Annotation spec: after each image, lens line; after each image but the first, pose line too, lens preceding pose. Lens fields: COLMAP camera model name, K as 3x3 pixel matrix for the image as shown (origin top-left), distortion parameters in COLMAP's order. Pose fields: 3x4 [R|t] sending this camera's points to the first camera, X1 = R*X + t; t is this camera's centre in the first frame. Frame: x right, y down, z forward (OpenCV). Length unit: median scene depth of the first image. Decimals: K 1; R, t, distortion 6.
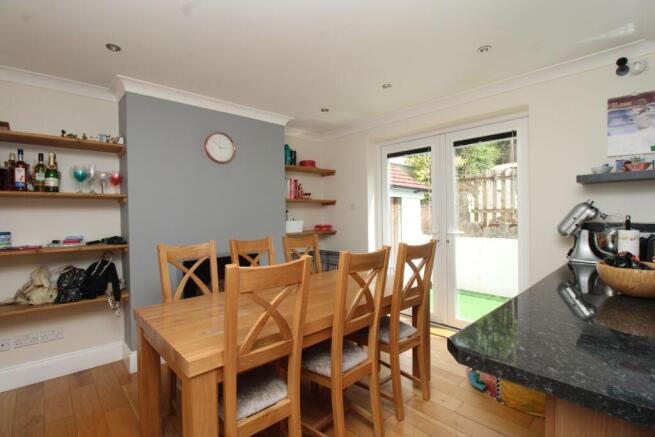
lens RADIAL K [[304.2, 0, 329.8], [0, 304.2, 218.9], [0, 0, 1]] dist [-0.010847, -0.003790]
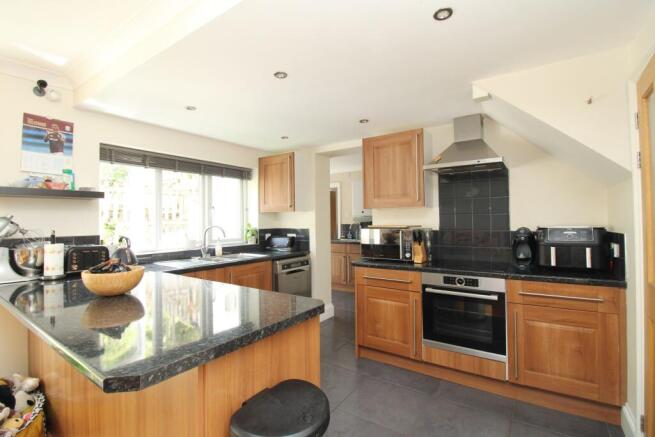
lens RADIAL K [[304.2, 0, 329.8], [0, 304.2, 213.2], [0, 0, 1]] dist [-0.010847, -0.003790]
pose [[-0.189949, 0.038876, 0.981024, -0.197944], [0.030252, 0.998973, -0.033729, -0.005133], [-0.981328, 0.023271, -0.190930, 0.192618]]
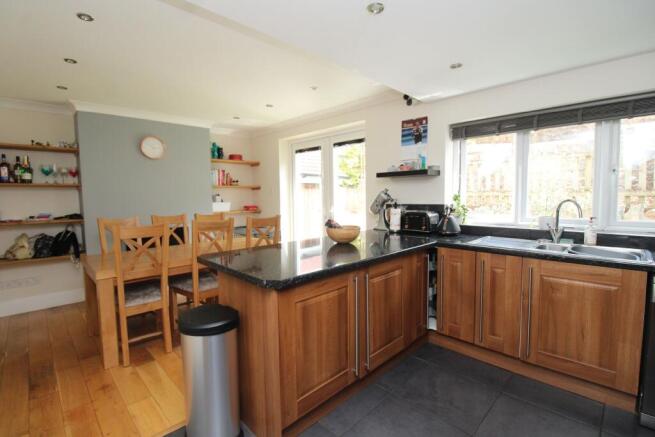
lens RADIAL K [[304.2, 0, 327.8], [0, 304.2, 217.8], [0, 0, 1]] dist [-0.010847, -0.003790]
pose [[0.999687, -0.000338, 0.025023, 0.484912], [-0.001125, 0.998291, 0.058426, -0.006568], [-0.025000, -0.058436, 0.997978, -0.484122]]
